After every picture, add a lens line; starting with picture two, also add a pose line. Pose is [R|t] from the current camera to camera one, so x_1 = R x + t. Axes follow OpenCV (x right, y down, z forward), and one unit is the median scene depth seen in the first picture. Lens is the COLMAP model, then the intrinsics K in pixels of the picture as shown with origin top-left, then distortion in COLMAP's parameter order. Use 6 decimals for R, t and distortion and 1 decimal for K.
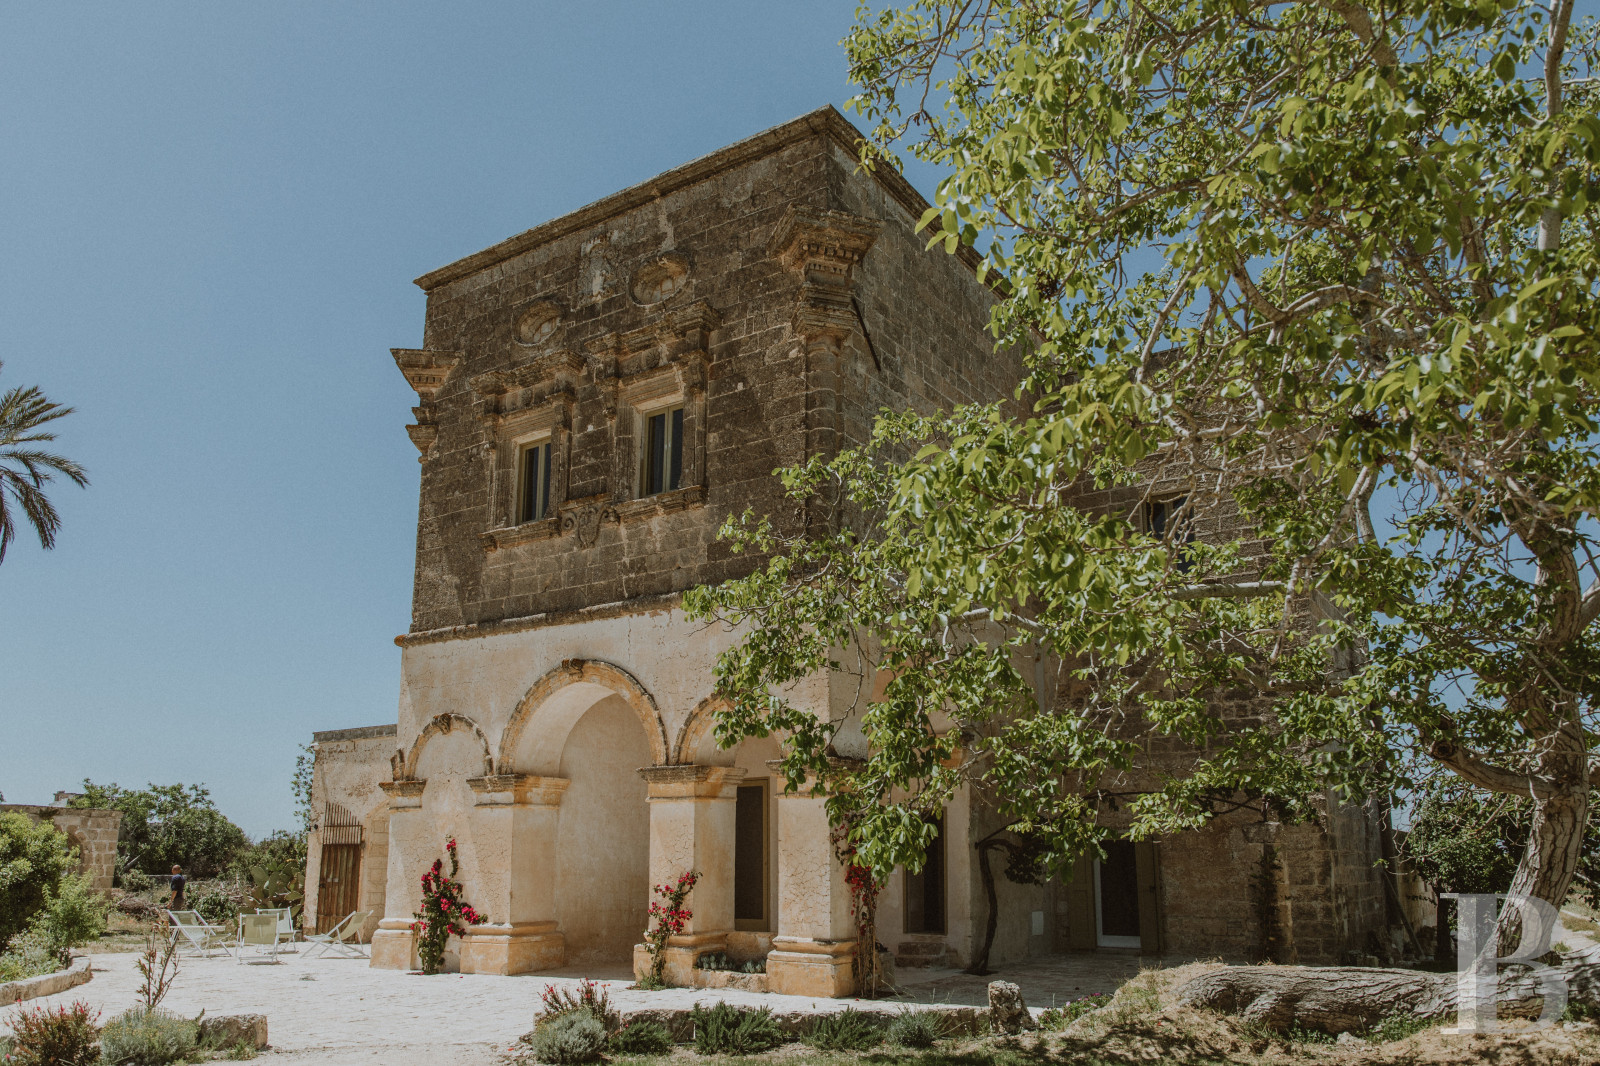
lens RADIAL K [[1163.3, 0, 808.6], [0, 1163.3, 631.4], [0, 0, 1]] dist [-0.004232, -0.001970]
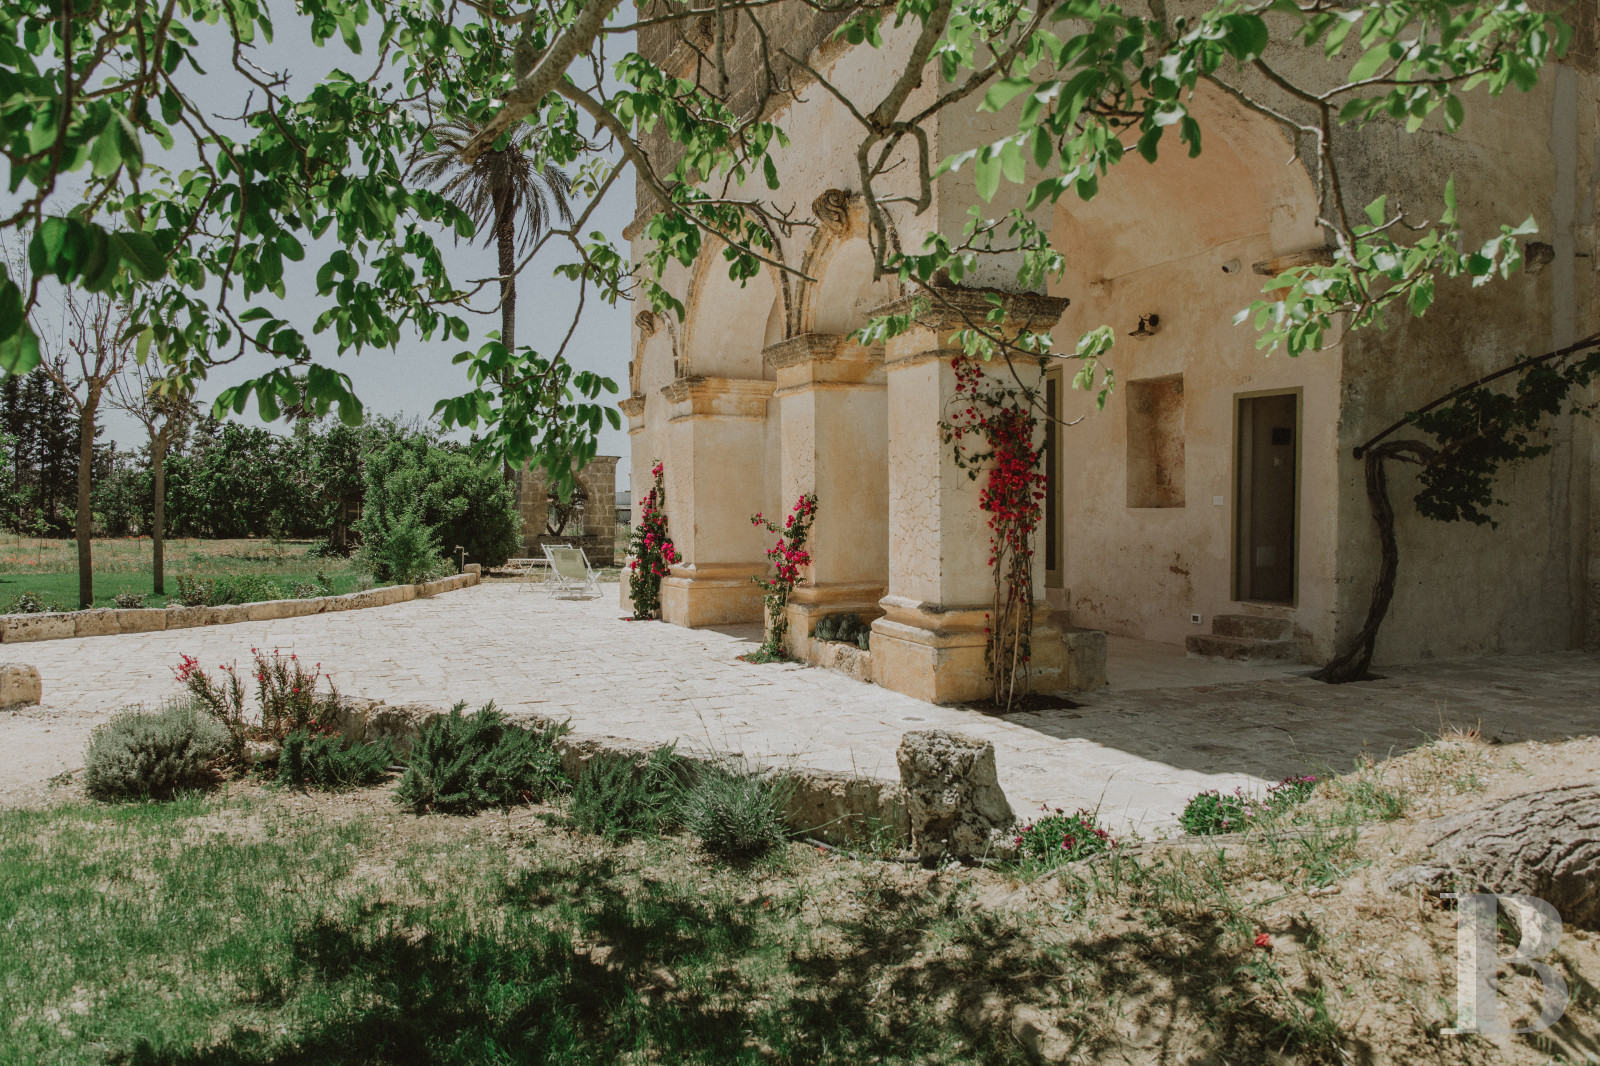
lens RADIAL K [[1088.3, 0, 800.0], [0, 1088.3, 533.0], [0, 0, 1]] dist [0.002036, 0.000882]
pose [[0.838417, 0.015224, -0.544816, 0.202313], [0.099807, 0.978418, 0.180934, 0.100683], [0.535812, -0.206075, 0.818803, 0.424470]]
